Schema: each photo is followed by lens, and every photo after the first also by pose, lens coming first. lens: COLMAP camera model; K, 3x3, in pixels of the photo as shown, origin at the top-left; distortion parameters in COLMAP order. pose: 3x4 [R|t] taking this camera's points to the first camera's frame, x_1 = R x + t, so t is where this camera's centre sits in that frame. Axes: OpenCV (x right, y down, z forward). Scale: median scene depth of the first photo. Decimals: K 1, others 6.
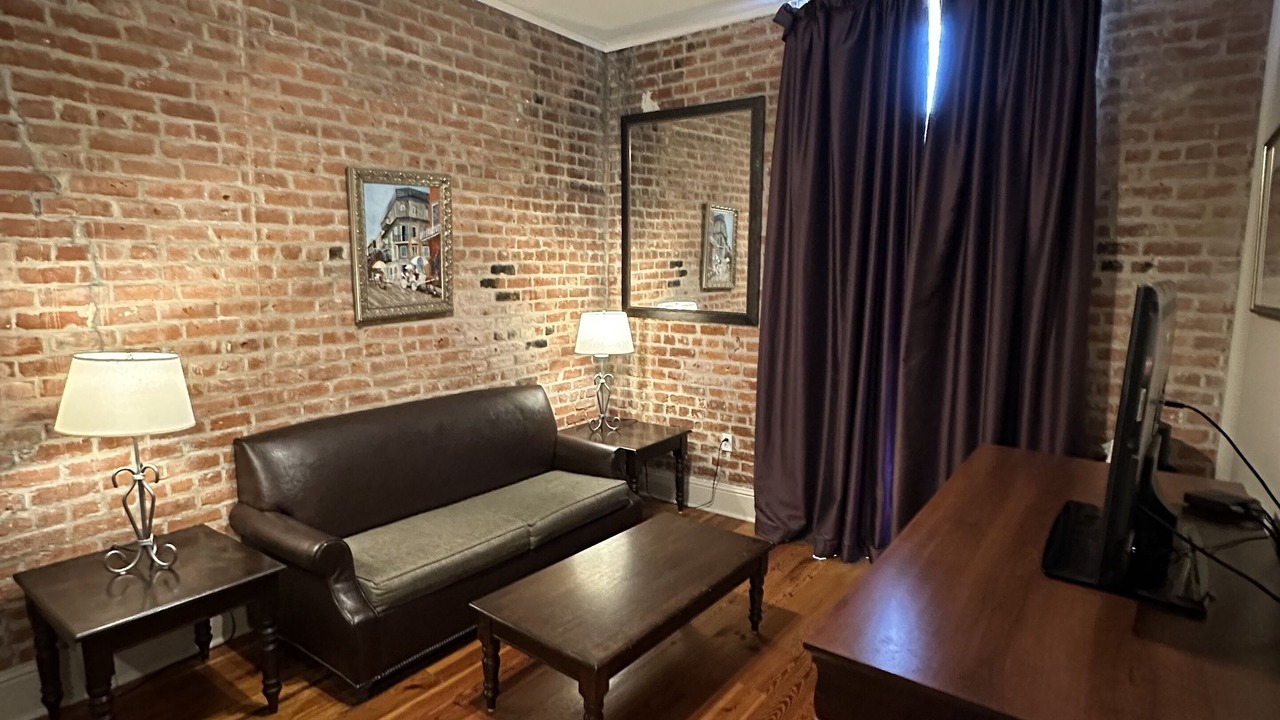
lens RADIAL K [[681.4, 0, 639.2], [0, 681.4, 359.3], [0, 0, 1]] dist [-0.002975, 0.000323]
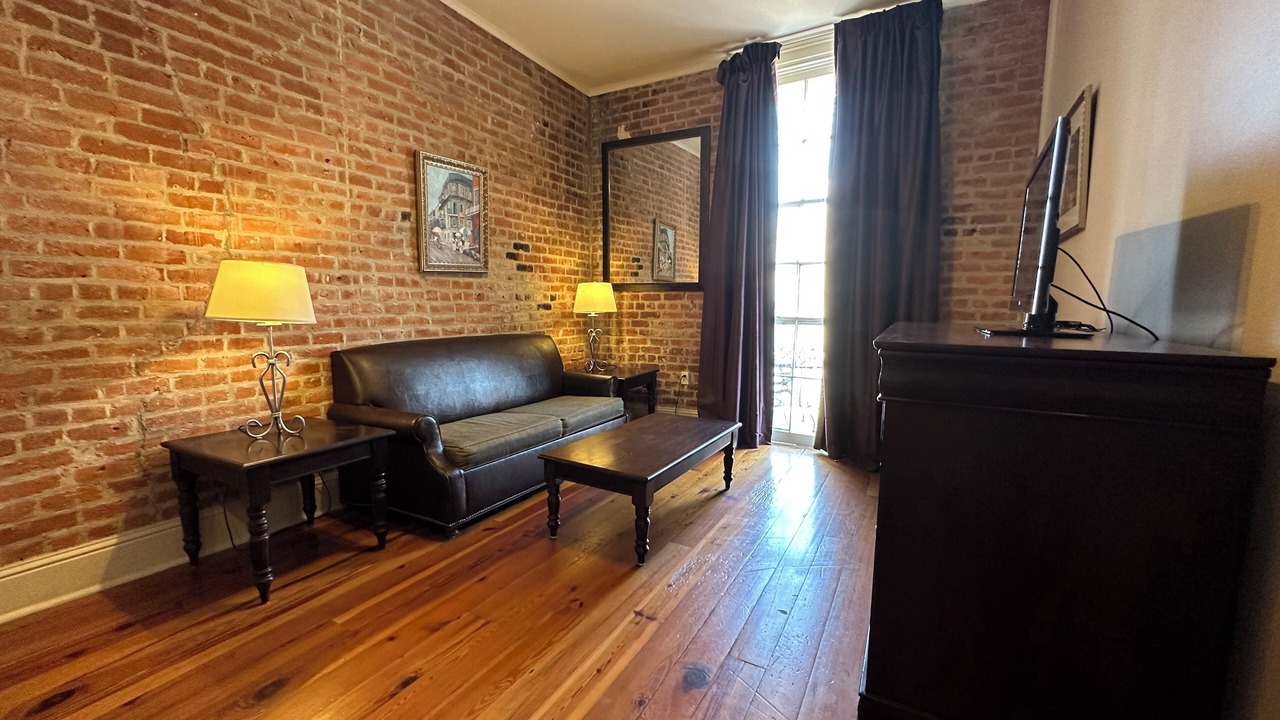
lens RADIAL K [[510.1, 0, 640.5], [0, 510.1, 359.4], [0, 0, 1]] dist [-0.003977, -0.000458]
pose [[0.990805, -0.017573, 0.134150, -0.144641], [0.021246, 0.999436, -0.026000, 0.160477], [-0.133617, 0.028612, 0.990620, -0.017619]]
